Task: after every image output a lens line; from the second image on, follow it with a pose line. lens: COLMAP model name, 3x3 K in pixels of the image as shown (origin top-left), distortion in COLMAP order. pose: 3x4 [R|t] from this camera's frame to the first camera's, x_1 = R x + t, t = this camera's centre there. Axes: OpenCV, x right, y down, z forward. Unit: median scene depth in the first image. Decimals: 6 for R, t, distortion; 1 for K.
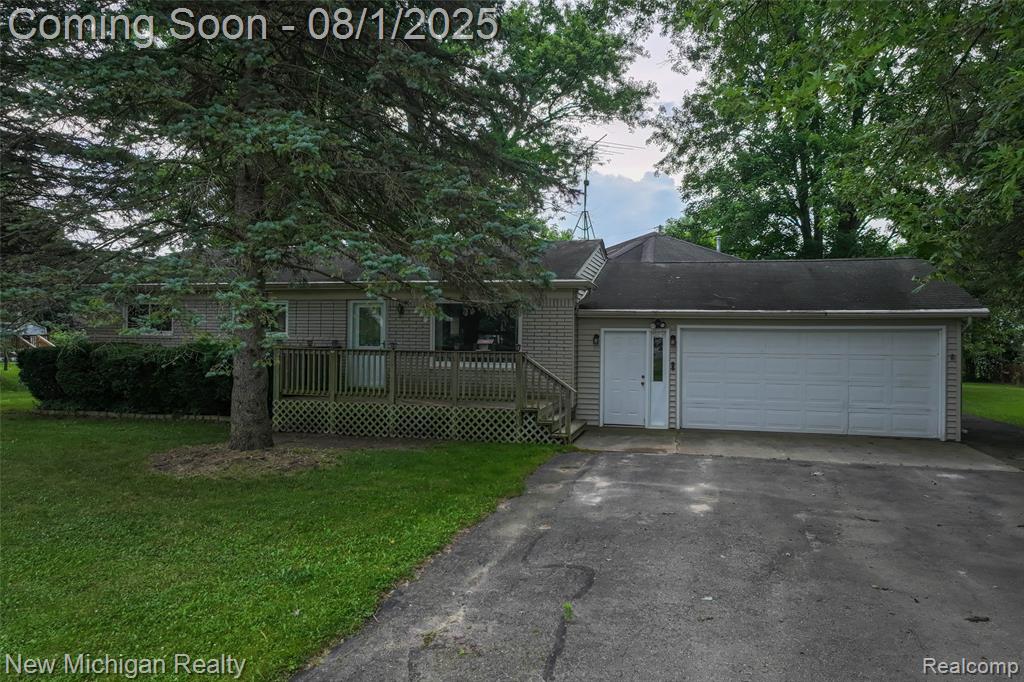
lens RADIAL K [[719.5, 0, 512.0], [0, 719.5, 341.0], [0, 0, 1]] dist [-0.009094, 0.025280]
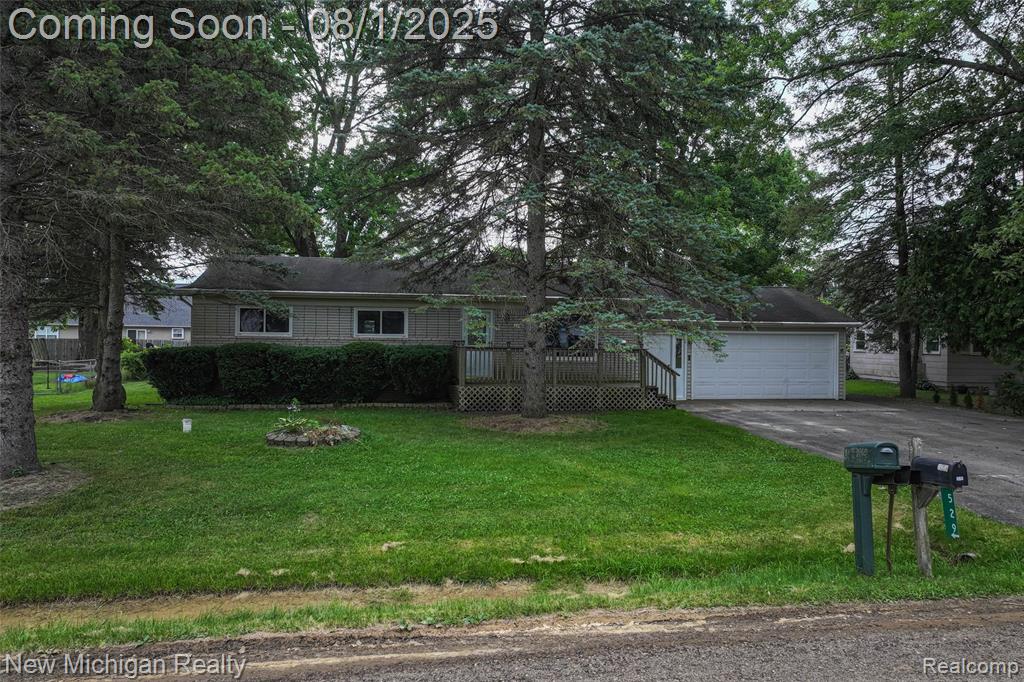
lens RADIAL K [[719.5, 0, 512.0], [0, 719.5, 341.0], [0, 0, 1]] dist [-0.009094, 0.025280]
pose [[0.919528, -0.002350, 0.393017, -0.742025], [-0.004627, 0.999848, 0.016806, -0.024223], [-0.392997, -0.017272, 0.919378, -0.247307]]
